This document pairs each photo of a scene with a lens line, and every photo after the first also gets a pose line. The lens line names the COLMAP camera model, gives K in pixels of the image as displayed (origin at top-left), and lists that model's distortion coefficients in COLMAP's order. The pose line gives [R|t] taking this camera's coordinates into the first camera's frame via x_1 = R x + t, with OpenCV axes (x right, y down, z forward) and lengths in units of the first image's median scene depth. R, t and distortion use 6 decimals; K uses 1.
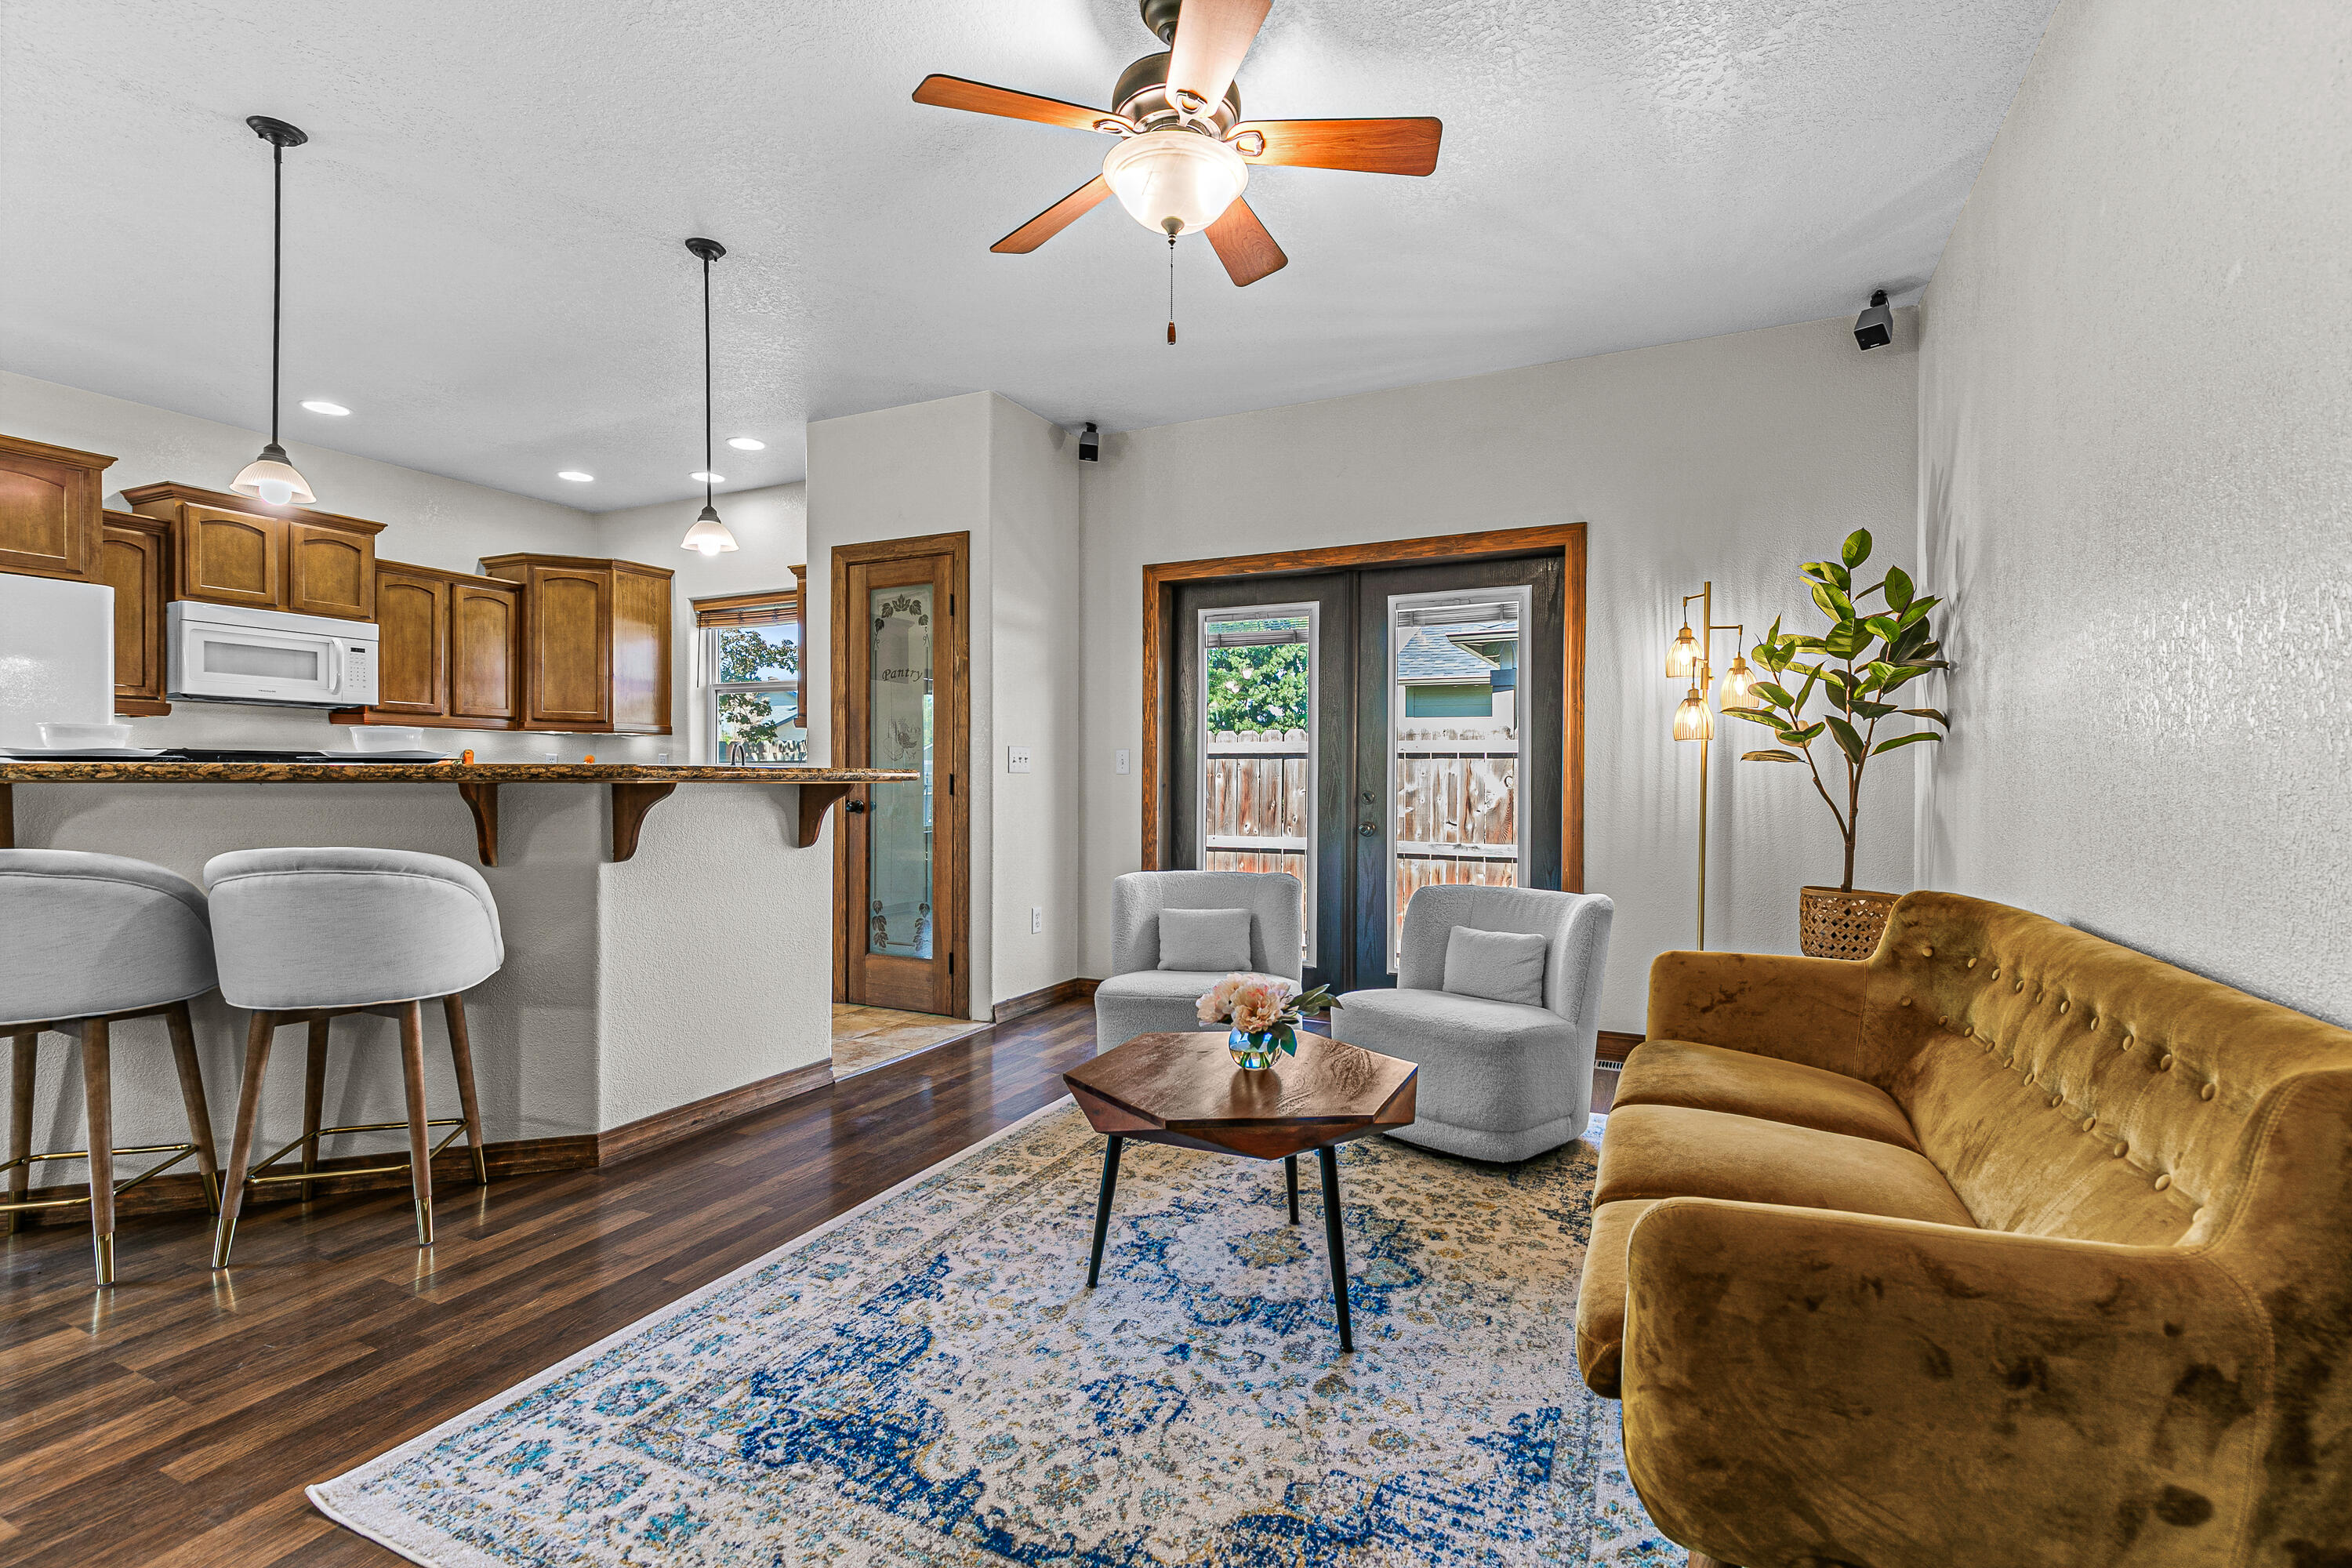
lens RADIAL K [[1077.4, 0, 1201.9], [0, 1077.4, 791.2], [0, 0, 1]] dist [0.013316, -0.001620]
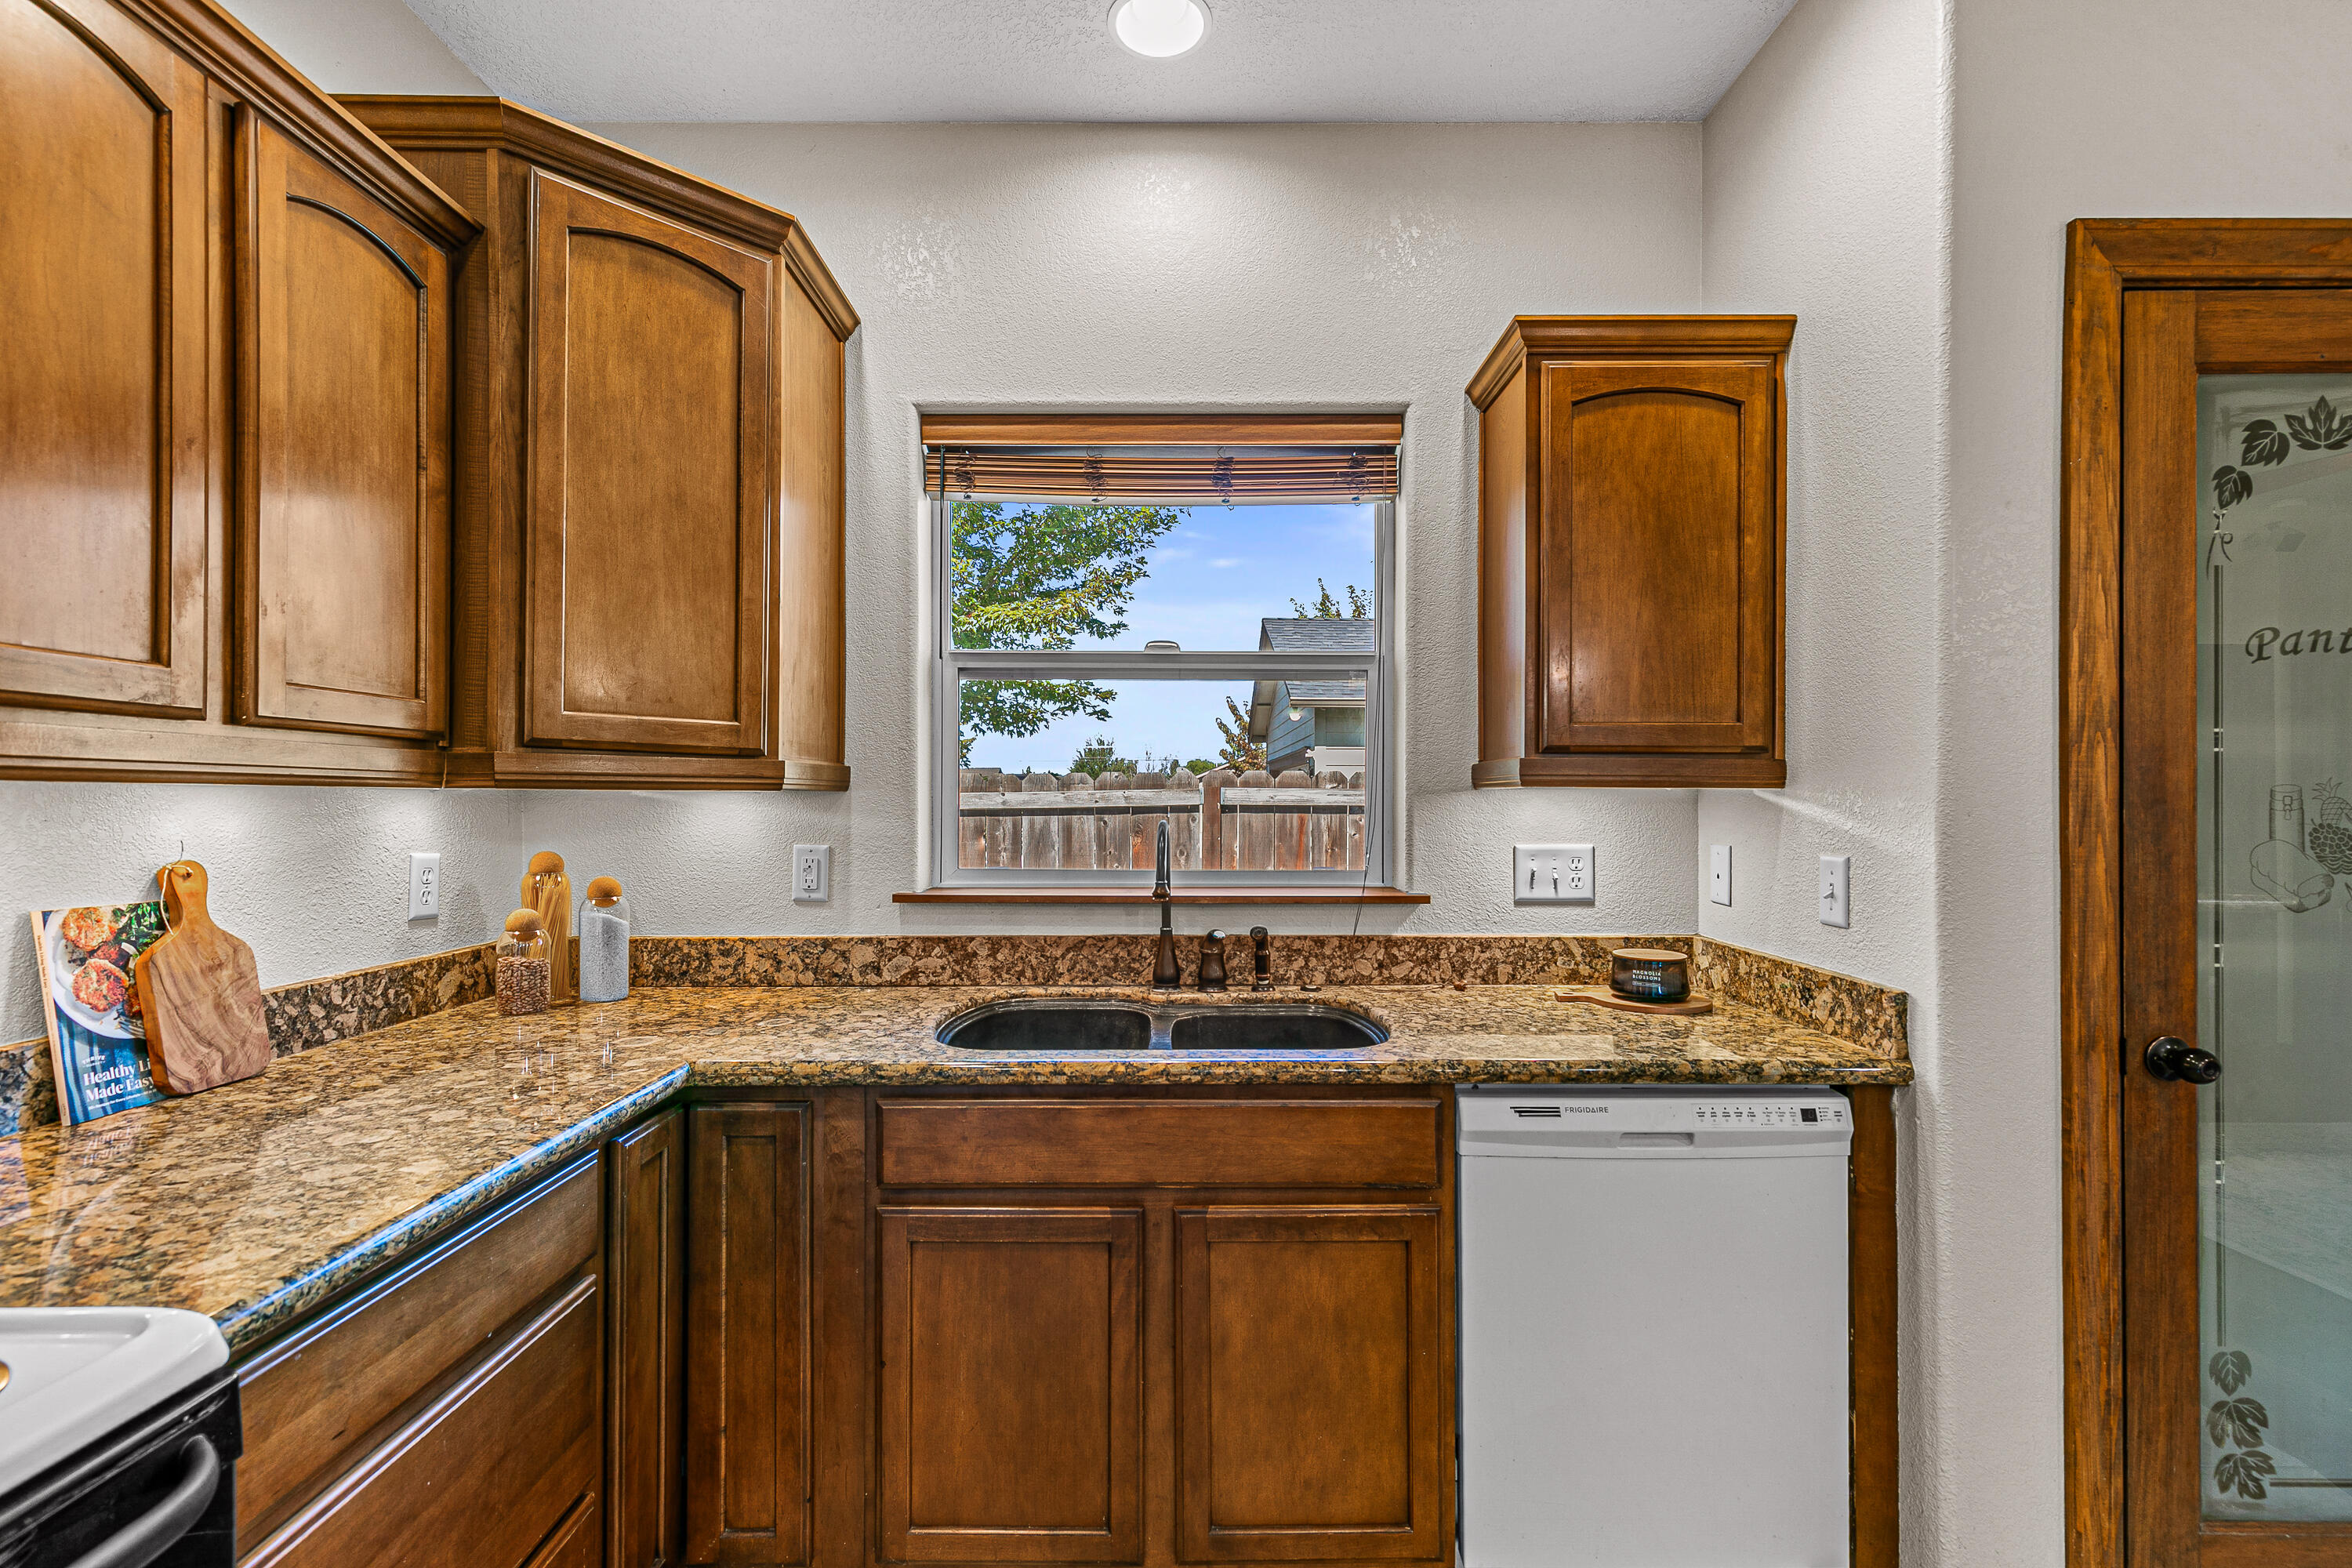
lens RADIAL K [[1077.4, 0, 1163.7], [0, 1077.4, 796.7], [0, 0, 1]] dist [0.013316, -0.001620]
pose [[0.898564, -0.003970, 0.438825, -0.733247], [0.005973, 0.999977, -0.003184, -0.063779], [-0.438802, 0.005483, 0.898567, 0.857517]]
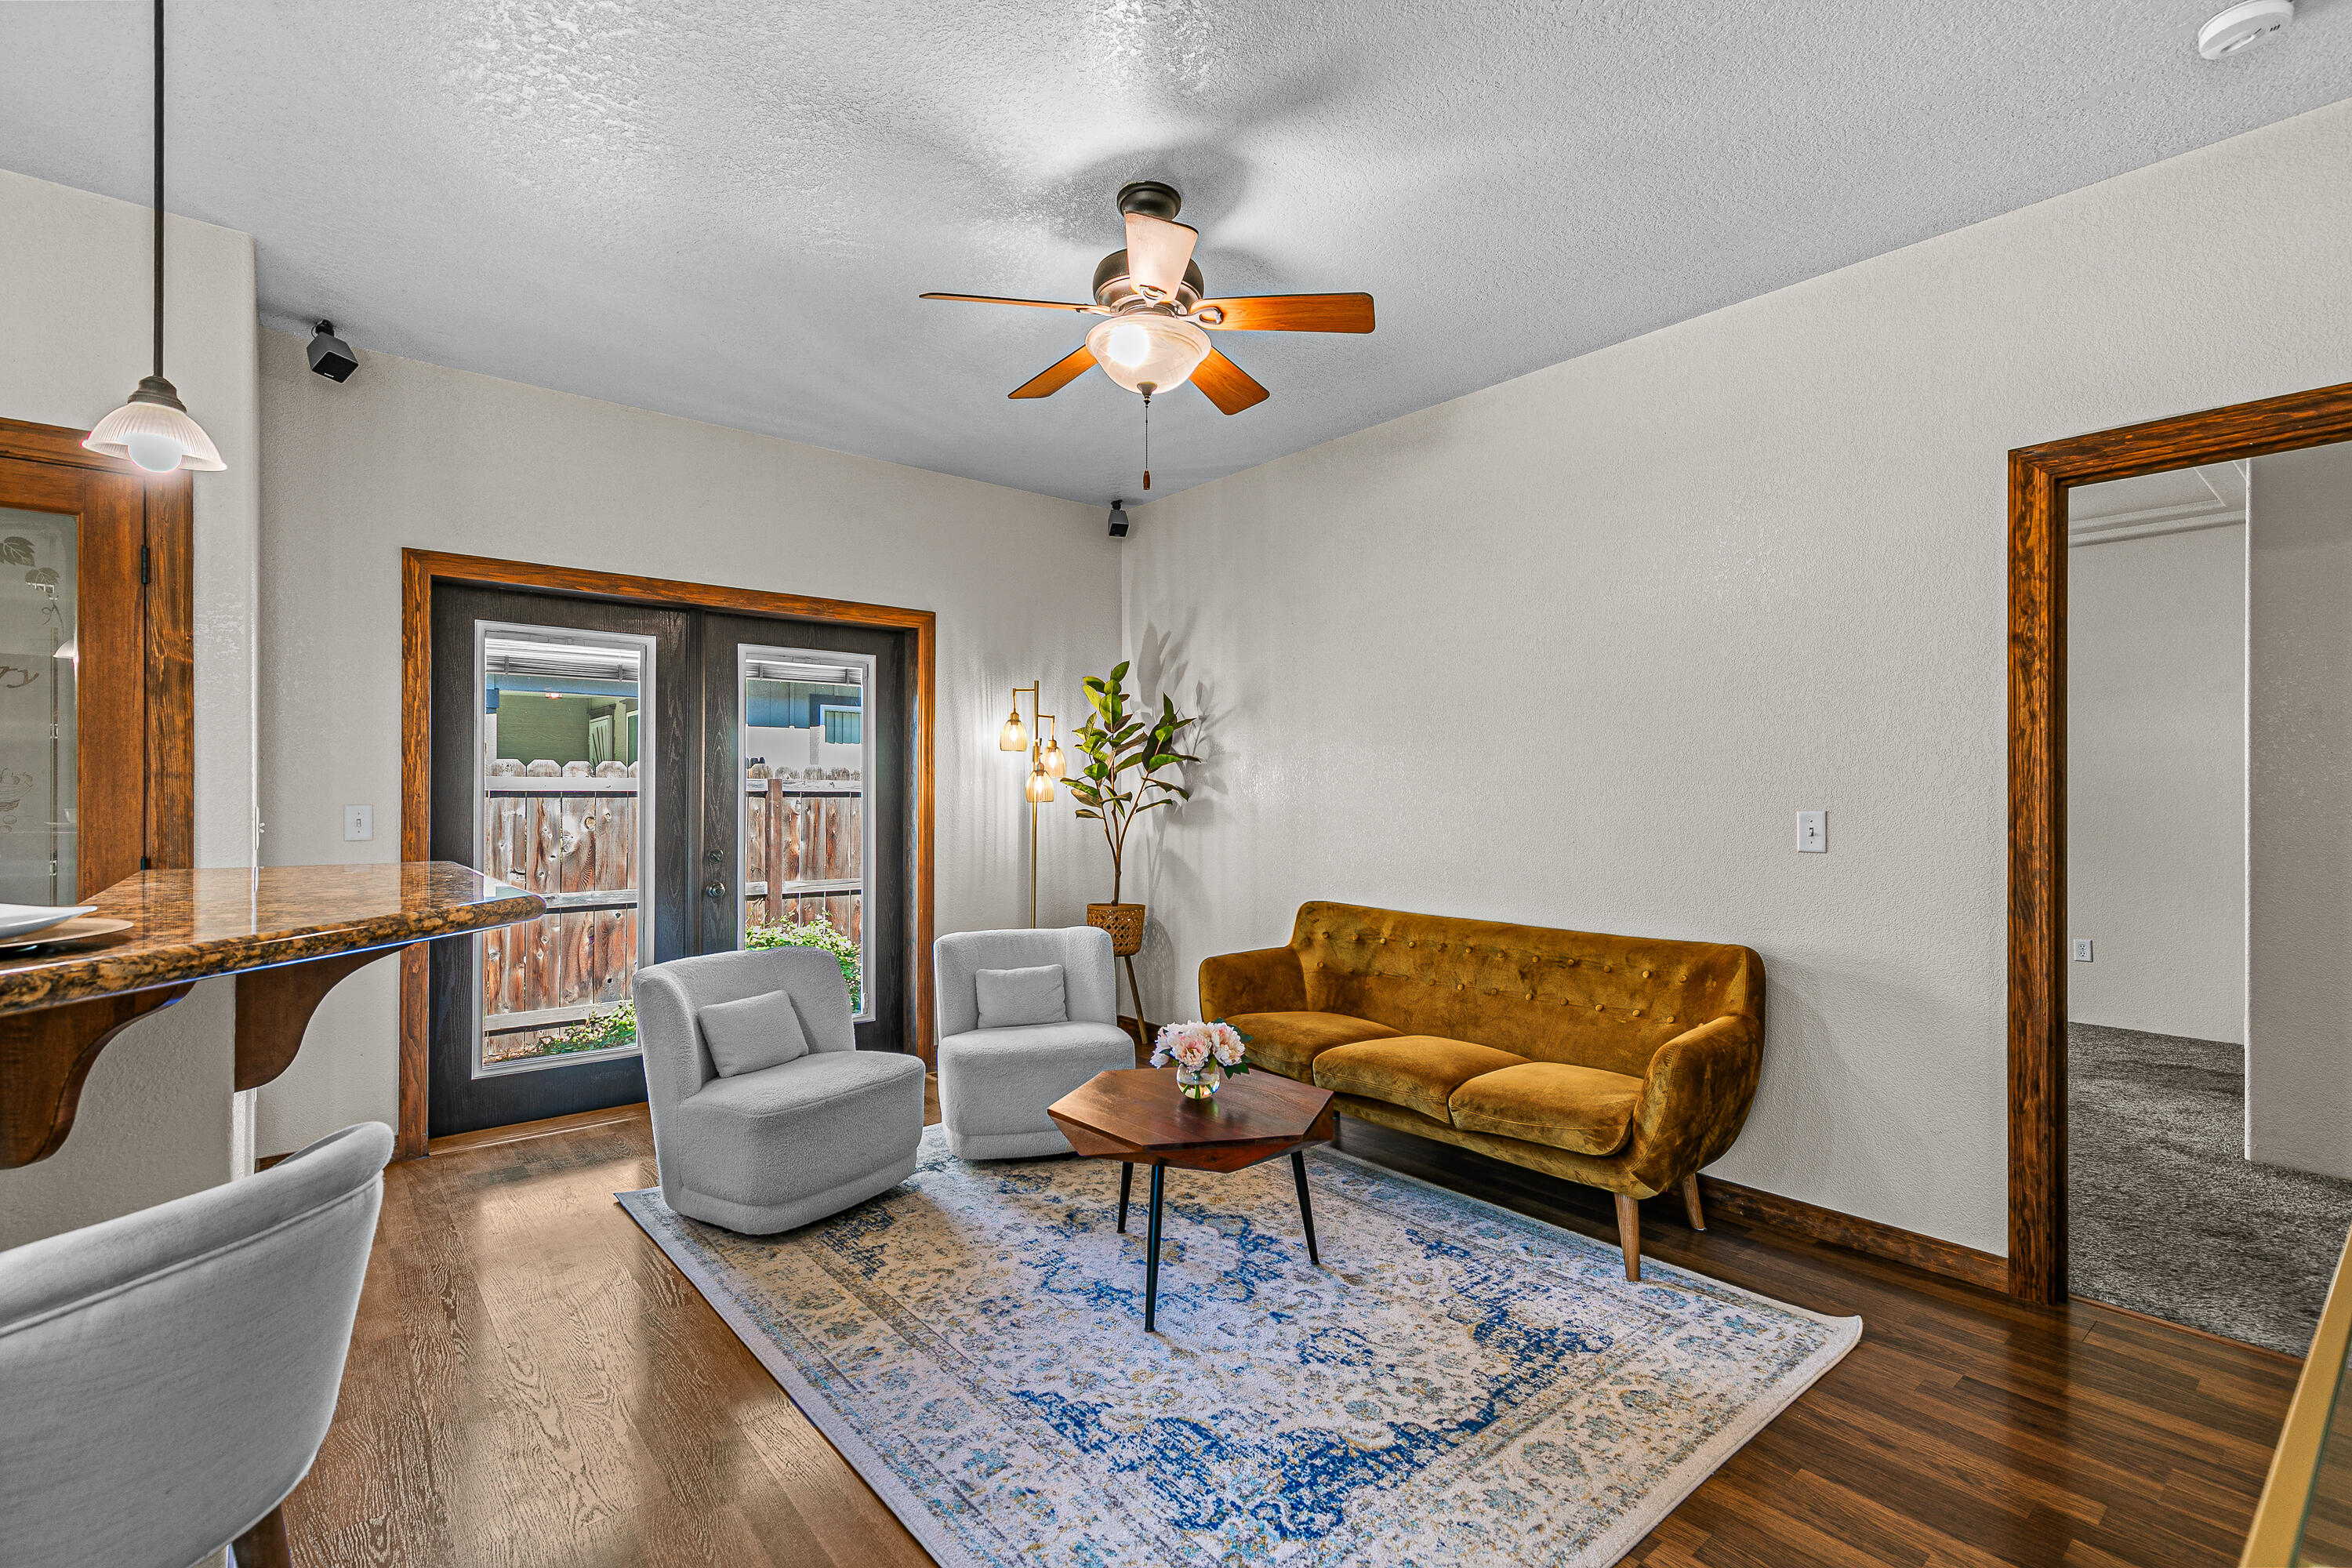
lens RADIAL K [[1077.4, 0, 1180.0], [0, 1077.4, 788.8], [0, 0, 1]] dist [0.013316, -0.001620]
pose [[0.403362, -0.000455, 0.915040, -0.524810], [0.009128, 0.999952, -0.003527, -0.043909], [-0.914995, 0.009775, 0.403347, 0.247963]]
